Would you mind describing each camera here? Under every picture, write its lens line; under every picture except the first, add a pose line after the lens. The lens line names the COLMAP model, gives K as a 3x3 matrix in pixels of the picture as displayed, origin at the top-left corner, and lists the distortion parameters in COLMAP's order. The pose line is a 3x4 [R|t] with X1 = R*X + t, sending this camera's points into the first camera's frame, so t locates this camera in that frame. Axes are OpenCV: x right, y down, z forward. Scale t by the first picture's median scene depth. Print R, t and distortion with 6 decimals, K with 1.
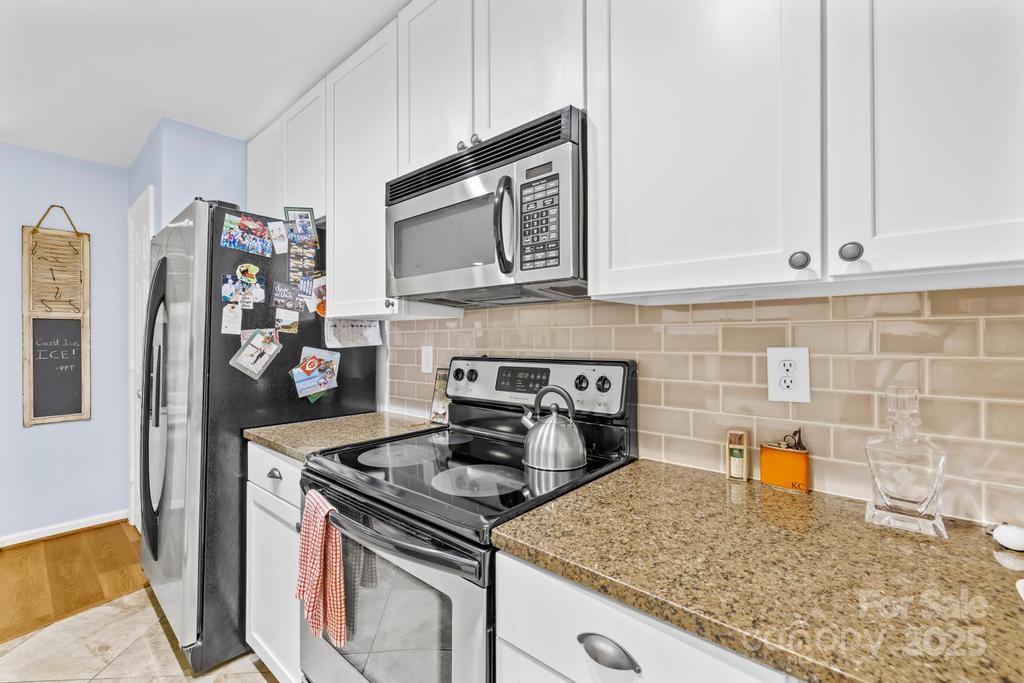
lens RADIAL K [[440.2, 0, 518.5], [0, 440.2, 338.2], [0, 0, 1]] dist [-0.002534, -0.000805]
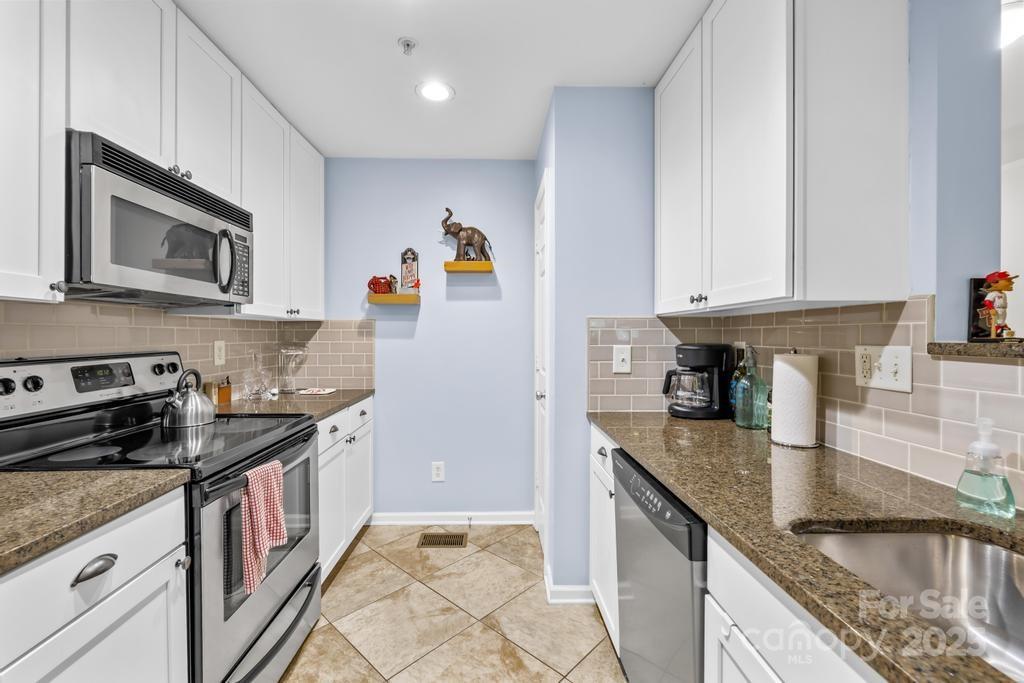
lens RADIAL K [[440.2, 0, 516.7], [0, 440.2, 336.0], [0, 0, 1]] dist [-0.002534, -0.000805]
pose [[-0.699121, 0.000672, 0.715003, -1.136138], [-0.000467, 0.999999, -0.001396, 0.001257], [-0.715003, -0.001309, -0.699120, 0.839157]]
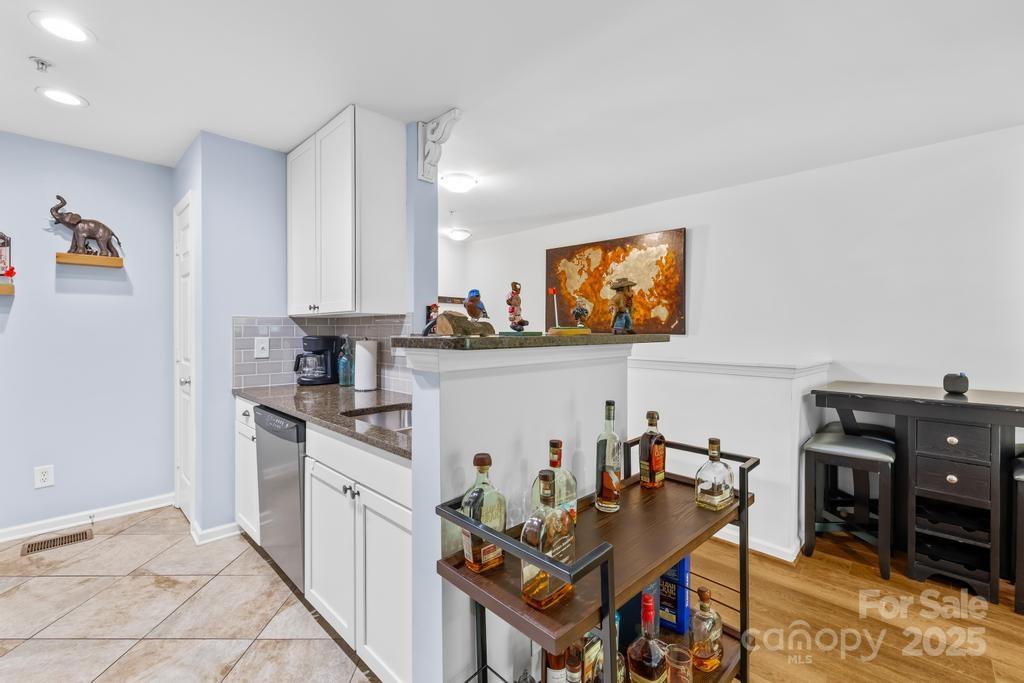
lens RADIAL K [[440.2, 0, 508.1], [0, 440.2, 335.8], [0, 0, 1]] dist [-0.002534, -0.000805]
pose [[-0.998102, -0.001273, 0.061568, -1.457720], [-0.000740, 0.999962, 0.008665, 0.003526], [-0.061577, 0.008603, -0.998065, 1.318000]]
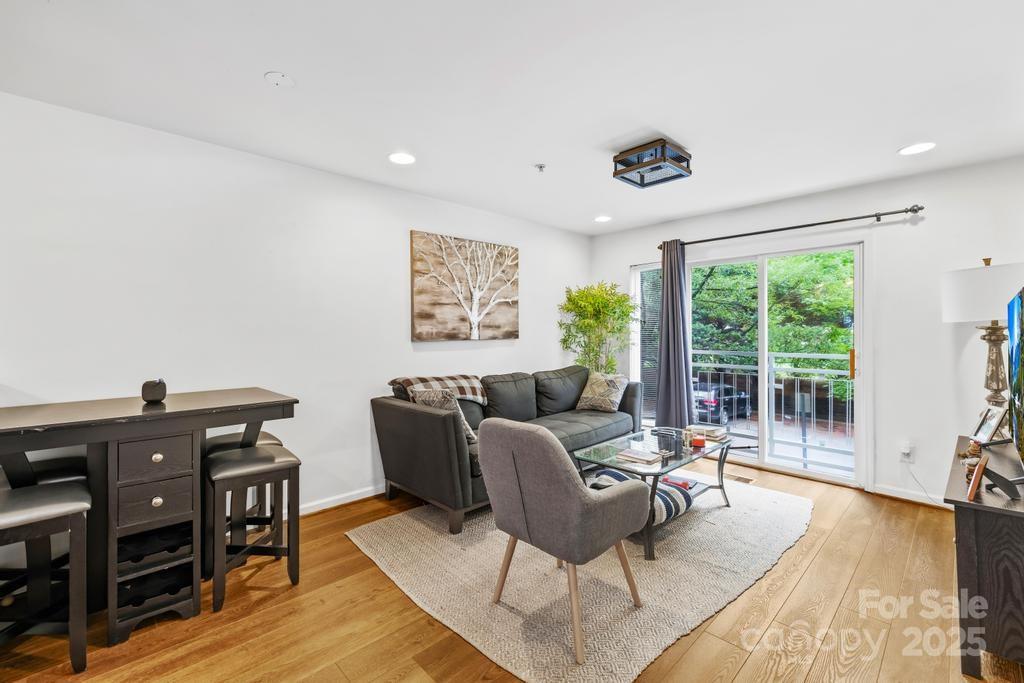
lens RADIAL K [[440.2, 0, 494.5], [0, 440.2, 329.9], [0, 0, 1]] dist [-0.002534, -0.000805]
pose [[-0.092030, -0.002751, -0.995752, -1.605033], [0.008969, 0.999953, -0.003591, 0.003198], [0.995716, -0.009261, -0.092001, 0.991865]]
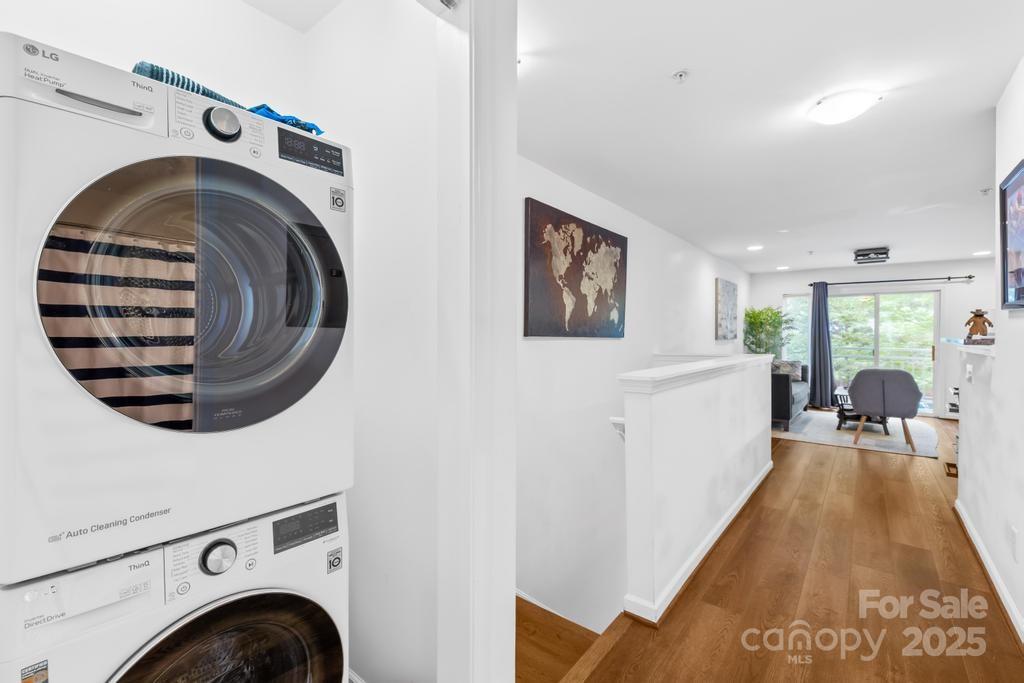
lens RADIAL K [[440.2, 0, 493.9], [0, 440.2, 328.1], [0, 0, 1]] dist [-0.002534, -0.000805]
pose [[0.015580, -0.008649, -0.999841, -0.005257], [-0.003129, 0.999957, -0.008698, -0.011237], [0.999874, 0.003264, 0.015552, -1.414065]]
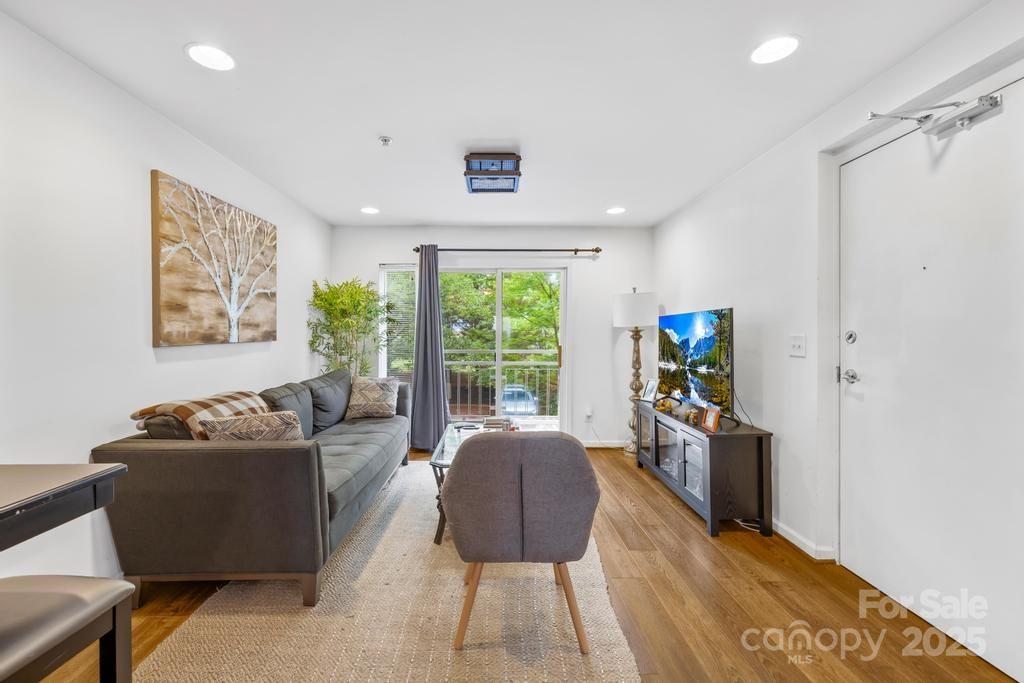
lens RADIAL K [[440.2, 0, 496.5], [0, 440.2, 338.1], [0, 0, 1]] dist [-0.002534, -0.000805]
pose [[0.670080, 0.011502, -0.742200, -1.965454], [0.002846, 0.999833, 0.018064, 0.000695], [0.742284, -0.014216, 0.669935, 0.322725]]
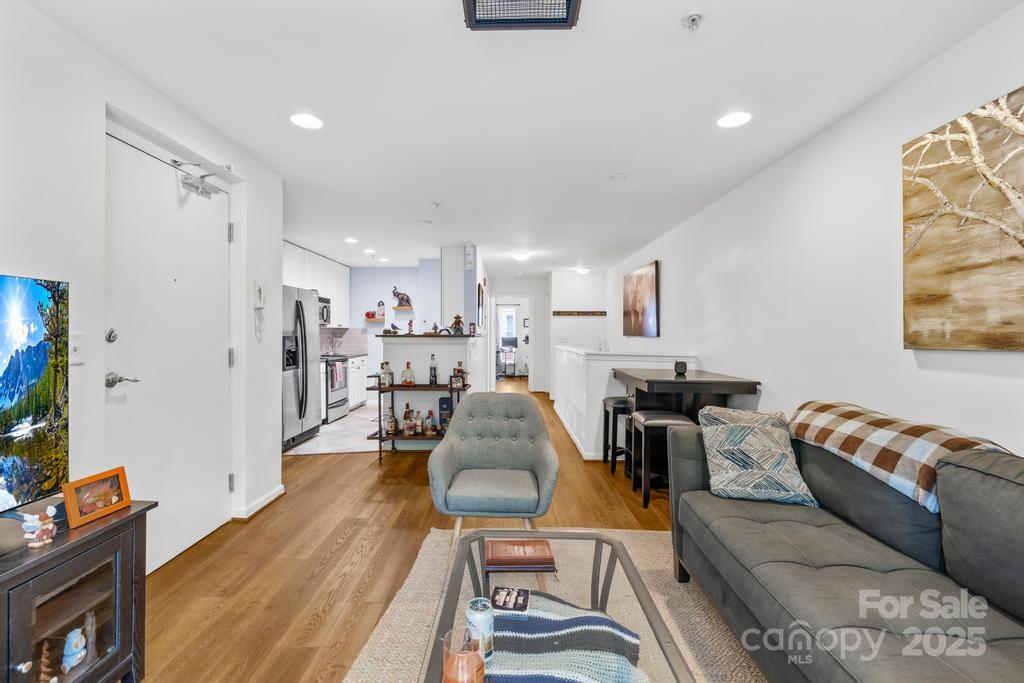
lens RADIAL K [[440.2, 0, 510.0], [0, 440.2, 340.9], [0, 0, 1]] dist [-0.002534, -0.000805]
pose [[-0.666499, -0.009255, 0.745448, -3.695114], [-0.003618, 0.999951, 0.009179, 0.020338], [-0.745497, 0.003421, -0.666500, 1.889717]]
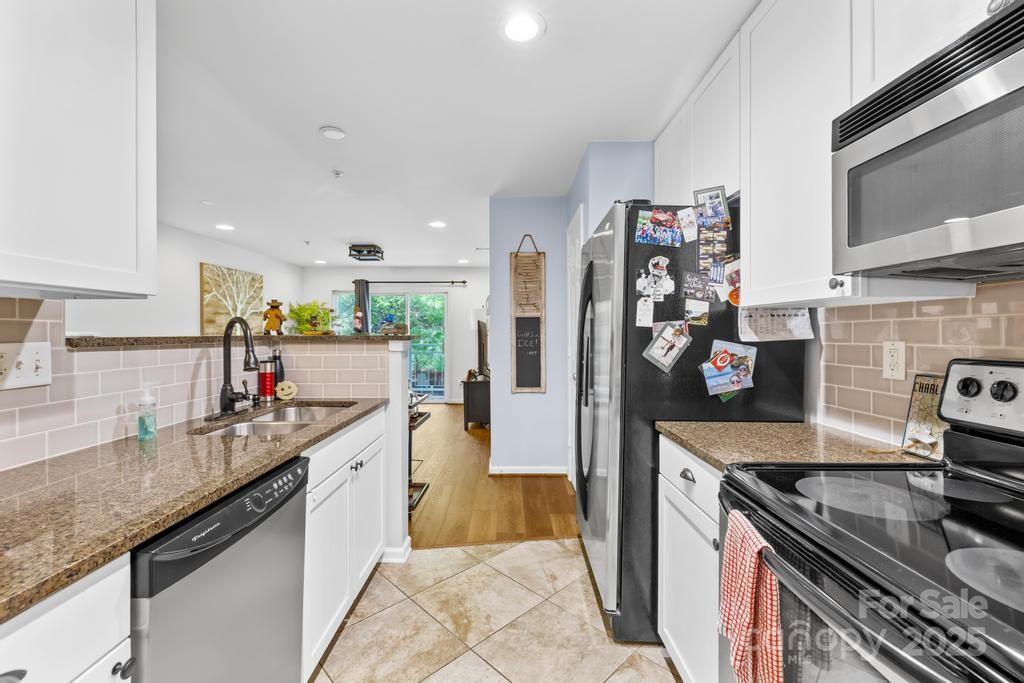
lens RADIAL K [[440.2, 0, 506.1], [0, 440.2, 334.7], [0, 0, 1]] dist [-0.002534, -0.000805]
pose [[0.651036, 0.003596, -0.759039, -0.080376], [0.003294, 0.999966, 0.007563, 0.000605], [0.759040, -0.007425, 0.651002, 0.081902]]
